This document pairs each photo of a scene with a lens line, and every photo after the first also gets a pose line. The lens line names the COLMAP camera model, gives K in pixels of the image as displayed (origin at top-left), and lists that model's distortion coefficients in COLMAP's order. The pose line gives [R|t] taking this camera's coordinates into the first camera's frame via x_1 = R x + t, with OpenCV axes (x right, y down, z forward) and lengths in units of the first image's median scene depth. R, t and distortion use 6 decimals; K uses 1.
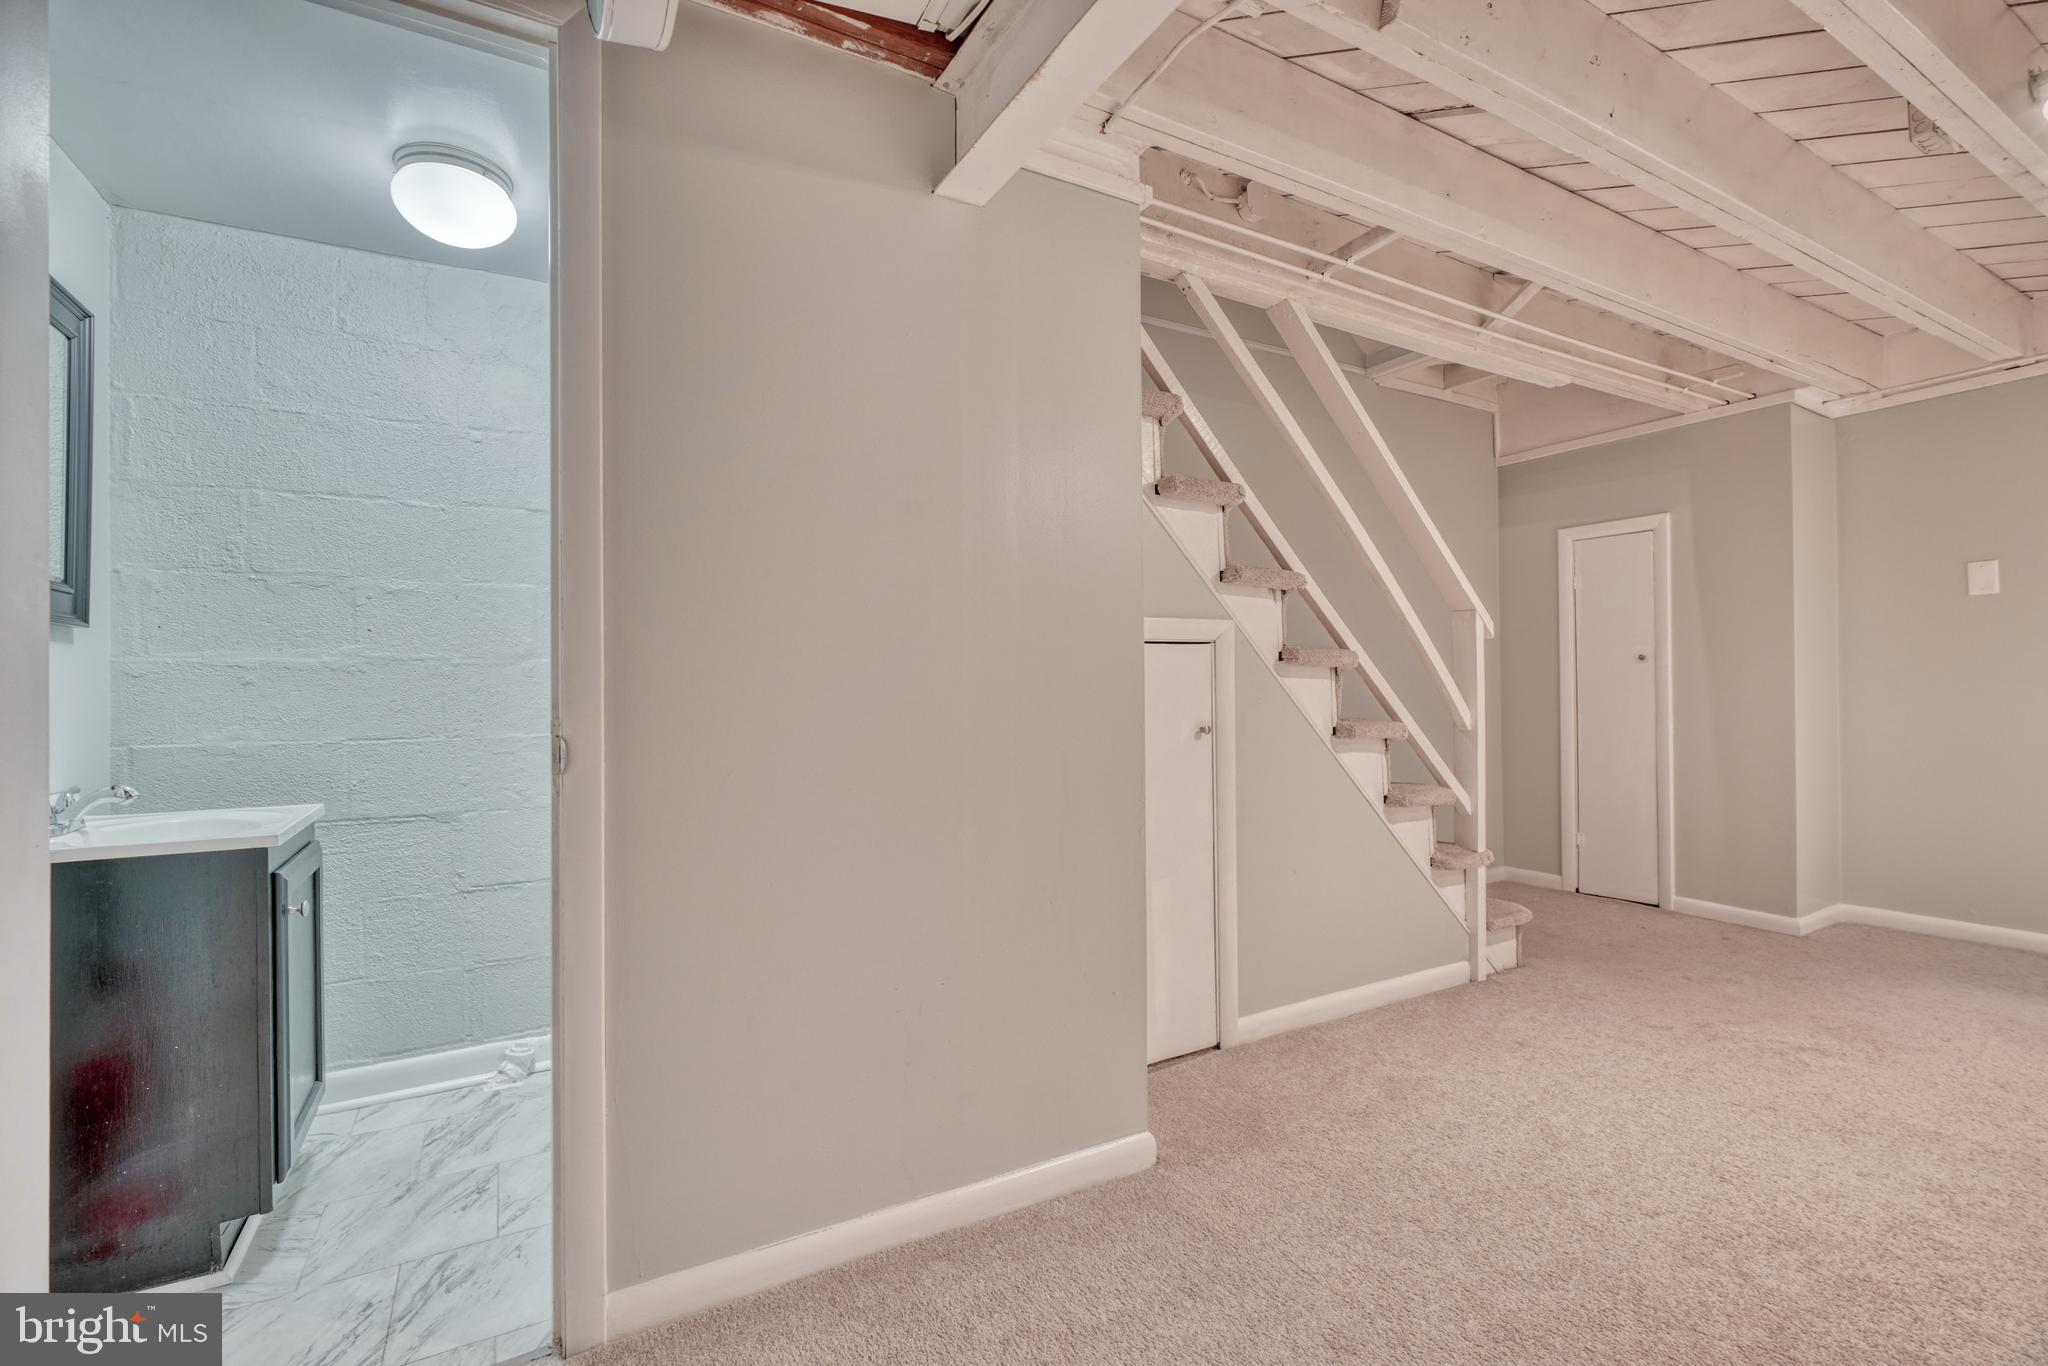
lens RADIAL K [[914.0, 0, 1010.1], [0, 914.0, 683.7], [0, 0, 1]] dist [-0.012443, 0.006243]
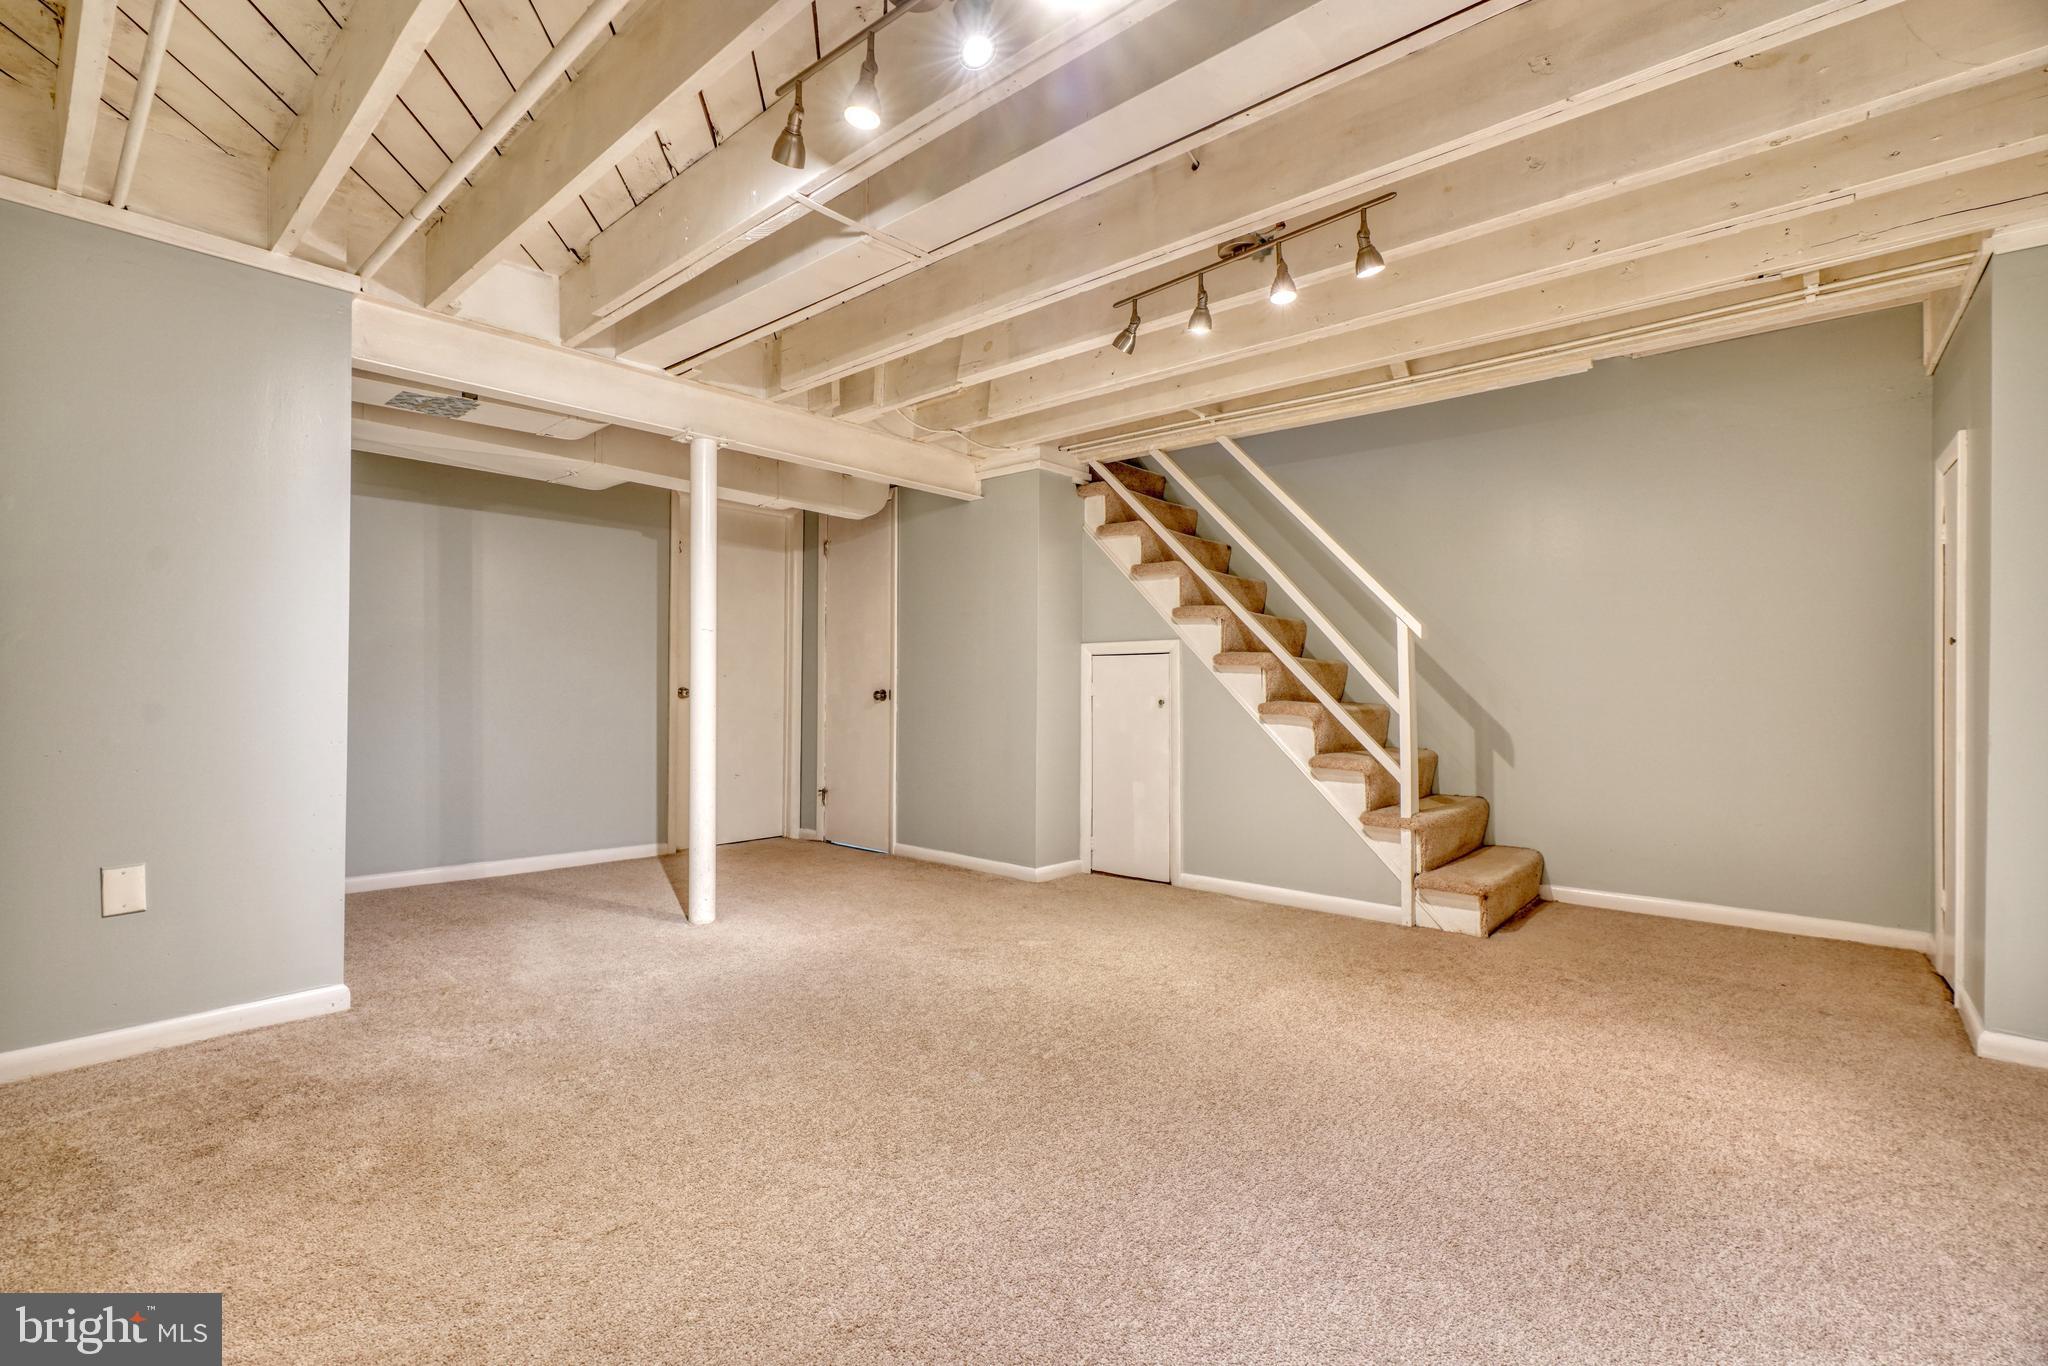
lens RADIAL K [[914.0, 0, 1010.1], [0, 914.0, 683.7], [0, 0, 1]] dist [-0.012443, 0.006243]
pose [[0.313207, 0.006802, -0.949661, 1.593899], [0.000990, 0.999971, 0.007489, -0.000106], [0.949684, -0.003285, 0.313191, 0.140491]]
